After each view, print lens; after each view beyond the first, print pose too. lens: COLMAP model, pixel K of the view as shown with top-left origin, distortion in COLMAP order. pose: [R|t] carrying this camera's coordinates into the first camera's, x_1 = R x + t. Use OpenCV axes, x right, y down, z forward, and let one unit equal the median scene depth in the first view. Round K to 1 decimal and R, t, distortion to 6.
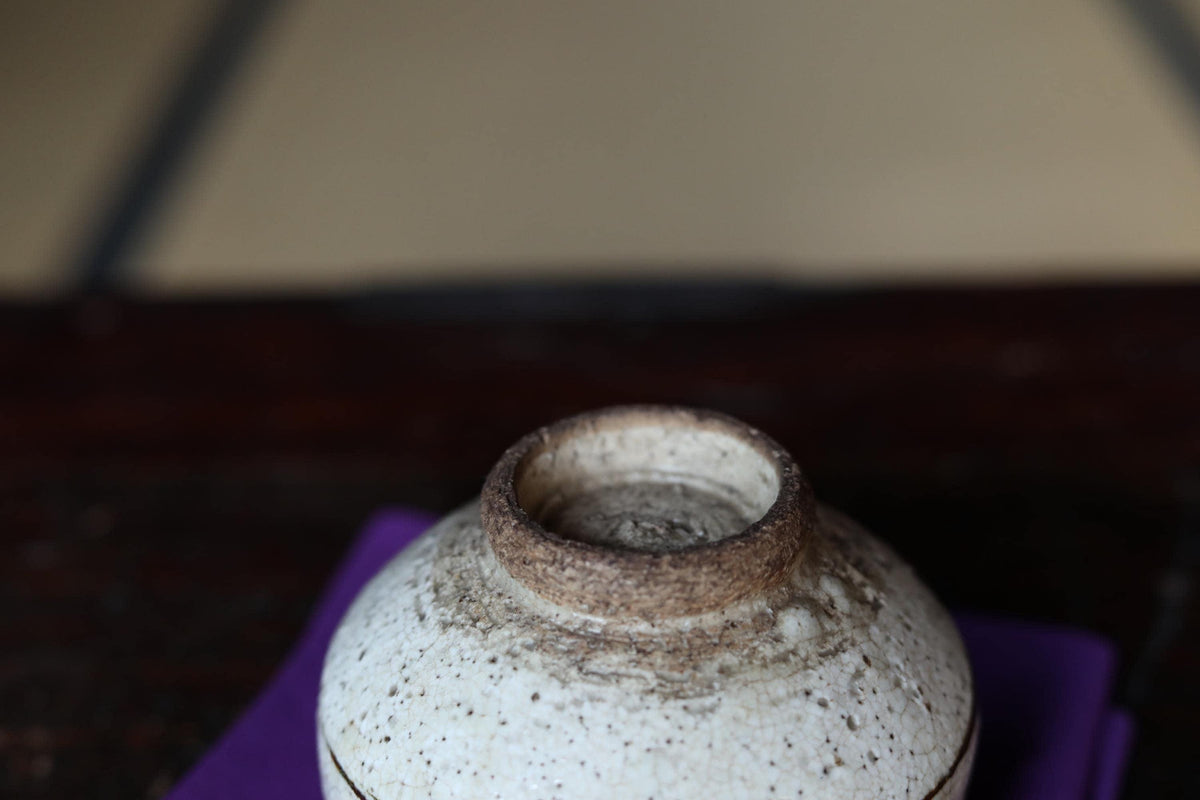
lens RADIAL K [[2082.2, 0, 600.0], [0, 2082.2, 400.0], [0, 0, 1]] dist [-0.220889, 0.108414]
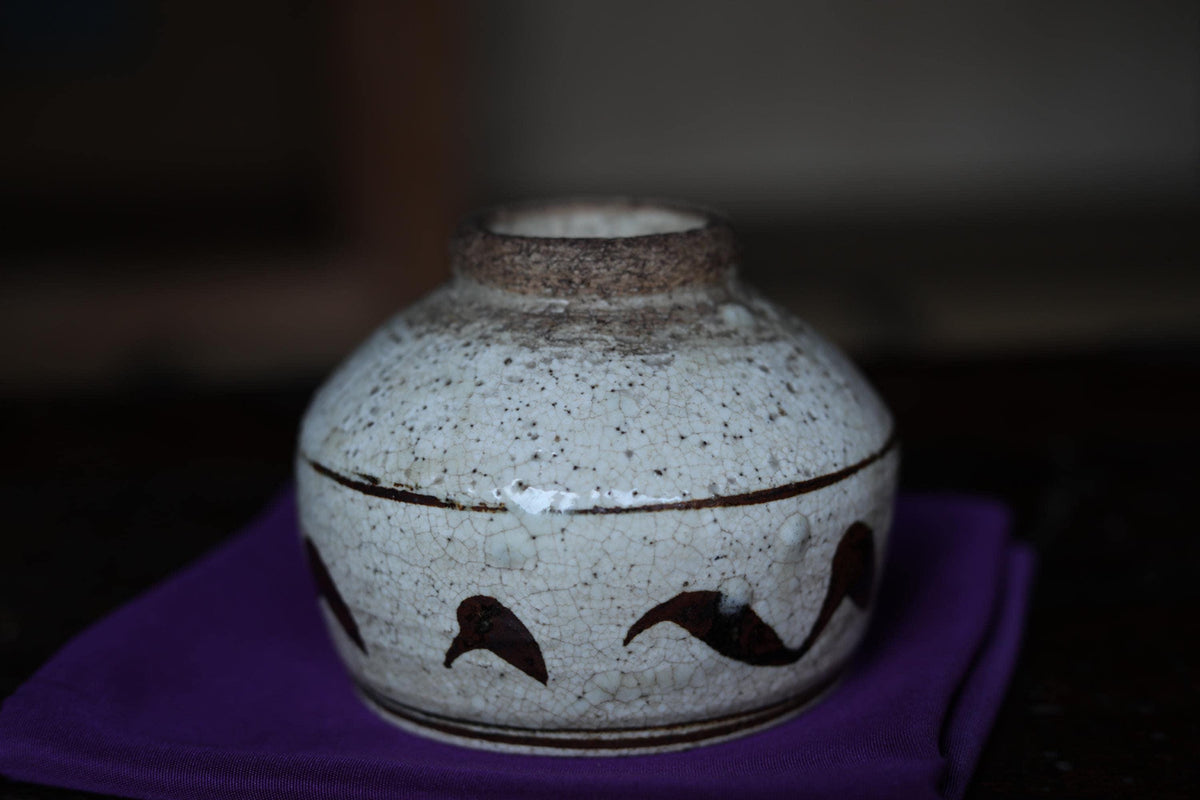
lens RADIAL K [[2082.2, 0, 600.0], [0, 2082.2, 400.0], [0, 0, 1]] dist [-0.220889, 0.108414]
pose [[0.996453, -0.018339, 0.082131, -0.074059], [0.038282, 0.967920, -0.248325, 0.442315], [-0.074942, 0.250588, 0.965189, -0.077037]]
